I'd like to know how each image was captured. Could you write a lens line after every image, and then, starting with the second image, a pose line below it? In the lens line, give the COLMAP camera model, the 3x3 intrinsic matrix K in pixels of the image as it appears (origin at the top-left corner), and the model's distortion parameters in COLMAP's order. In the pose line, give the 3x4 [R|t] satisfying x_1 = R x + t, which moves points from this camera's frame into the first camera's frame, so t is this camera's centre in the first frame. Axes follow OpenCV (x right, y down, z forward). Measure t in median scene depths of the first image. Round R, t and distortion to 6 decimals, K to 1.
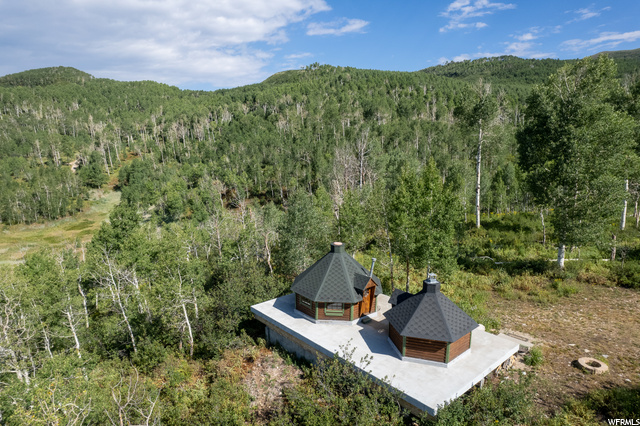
lens RADIAL K [[411.3, 0, 321.5], [0, 411.3, 216.0], [0, 0, 1]] dist [-0.081030, 0.073613]
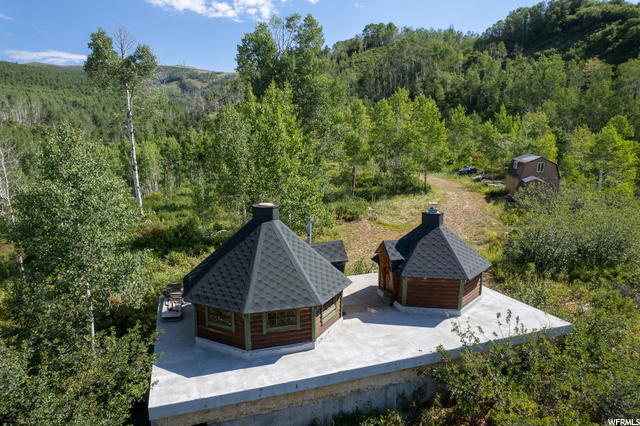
lens RADIAL K [[411.3, 0, 321.5], [0, 411.3, 216.0], [0, 0, 1]] dist [-0.081030, 0.073613]
pose [[0.372919, -0.153043, 0.915156, -0.057141], [0.177815, 0.979810, 0.091397, 0.005859], [-0.910667, 0.128645, 0.392603, 0.092571]]
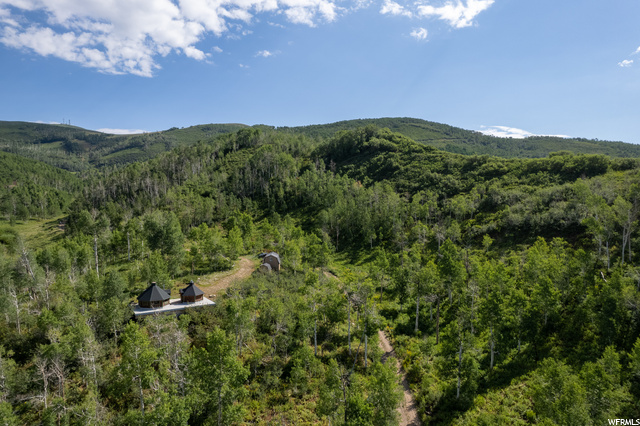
lens RADIAL K [[411.3, 0, 321.5], [0, 411.3, 216.0], [0, 0, 1]] dist [-0.081030, 0.073613]
pose [[0.133227, -0.022201, 0.990837, -0.339788], [0.190314, 0.981717, -0.003593, -0.020454], [-0.972641, 0.189049, 0.135017, -0.080584]]
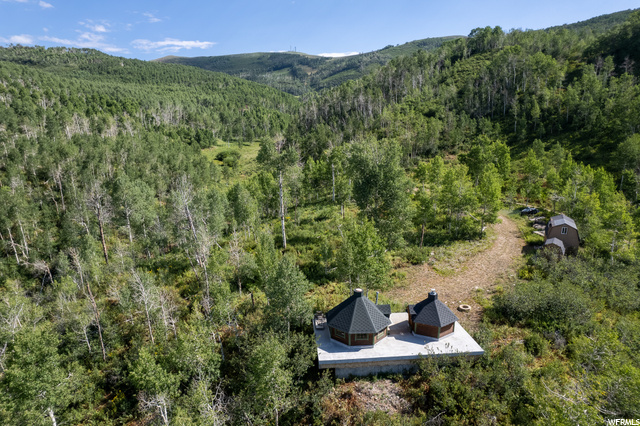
lens RADIAL K [[411.3, 0, 321.5], [0, 411.3, 216.0], [0, 0, 1]] dist [-0.081030, 0.073613]
pose [[0.592265, -0.167772, 0.788083, -0.143668], [0.154413, 0.983587, 0.093346, -0.043519], [-0.790809, 0.066405, 0.608450, 0.028778]]
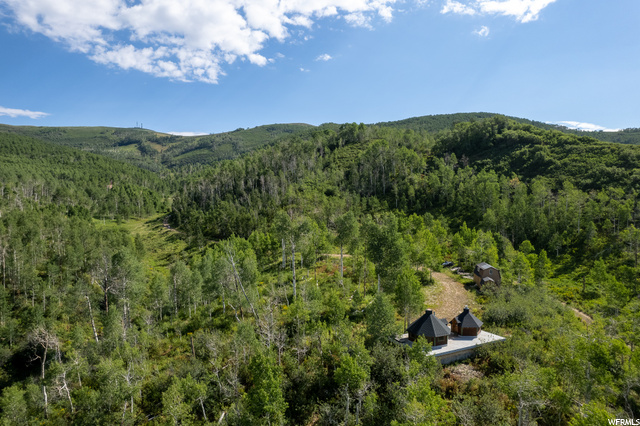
lens RADIAL K [[415.2, 0, 315.6], [0, 415.2, 201.7], [0, 0, 1]] dist [-0.108908, 0.117793]
pose [[0.274765, 0.011790, 0.961439, -0.281425], [0.181930, 0.981225, -0.064025, -0.058401], [-0.944143, 0.192506, 0.267461, 0.113283]]
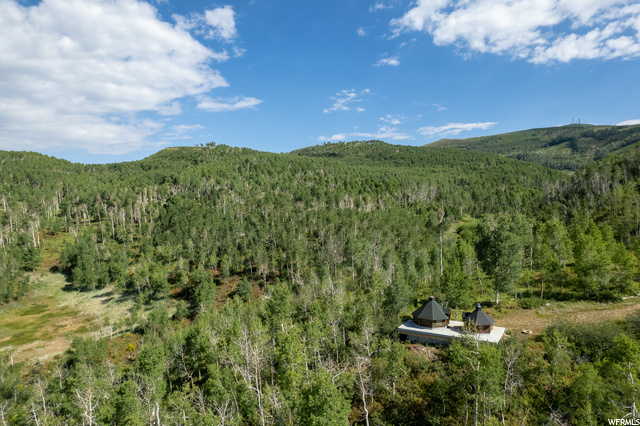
lens RADIAL K [[411.3, 0, 321.5], [0, 411.3, 216.0], [0, 0, 1]] dist [-0.081030, 0.073613]
pose [[0.955326, -0.003999, 0.295527, -0.168541], [0.053311, 0.985840, -0.158991, -0.007380], [-0.290707, 0.167643, 0.942011, -0.152046]]
